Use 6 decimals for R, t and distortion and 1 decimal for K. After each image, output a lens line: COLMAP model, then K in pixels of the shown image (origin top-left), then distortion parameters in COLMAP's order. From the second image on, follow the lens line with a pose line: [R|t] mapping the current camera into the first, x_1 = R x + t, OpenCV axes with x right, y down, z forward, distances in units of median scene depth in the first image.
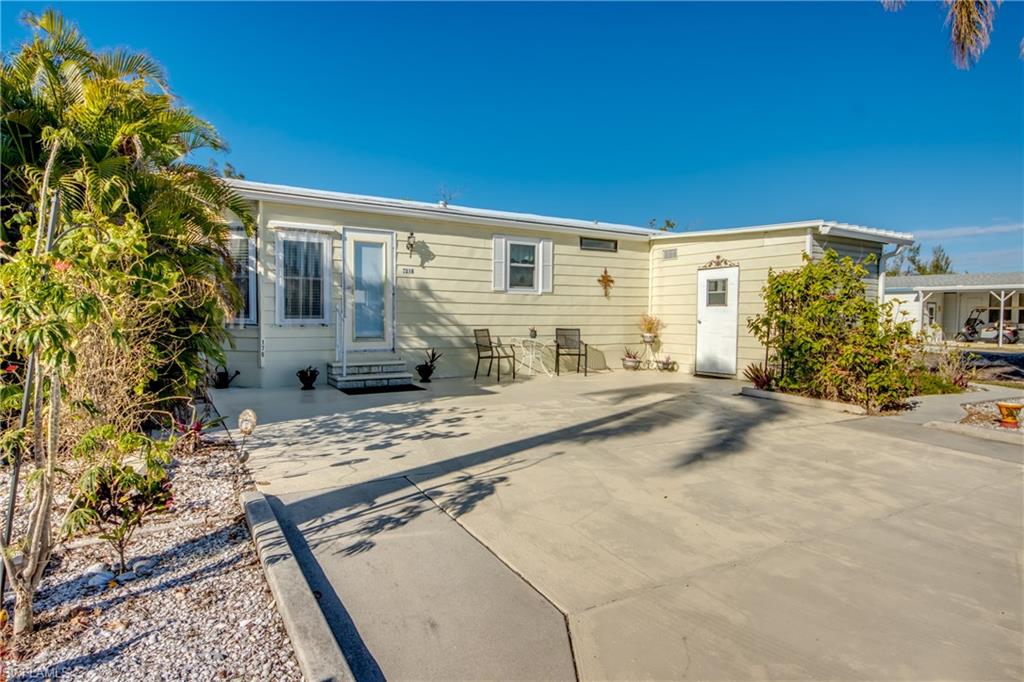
lens RADIAL K [[596.6, 0, 512.8], [0, 596.6, 338.0], [0, 0, 1]] dist [-0.000969, -0.000320]
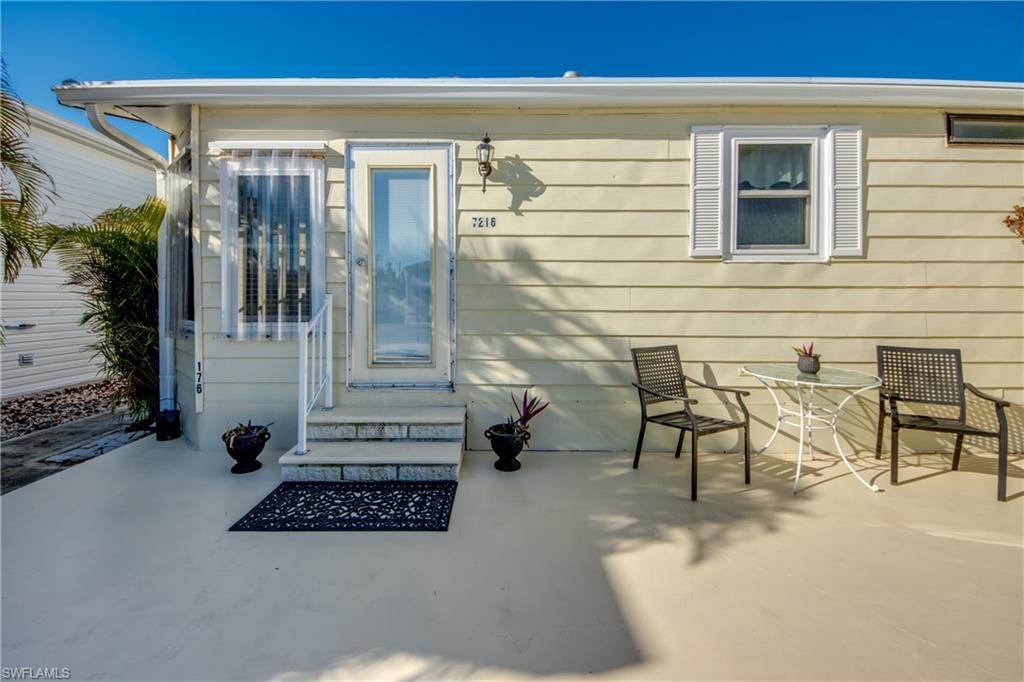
lens RADIAL K [[385.3, 0, 511.0], [0, 385.3, 312.2], [0, 0, 1]] dist [0.012174, -0.010247]
pose [[0.839377, -0.004288, -0.543533, 0.009474], [-0.014952, 0.999408, -0.030973, -0.029443], [0.543344, 0.034125, 0.838816, 0.715846]]
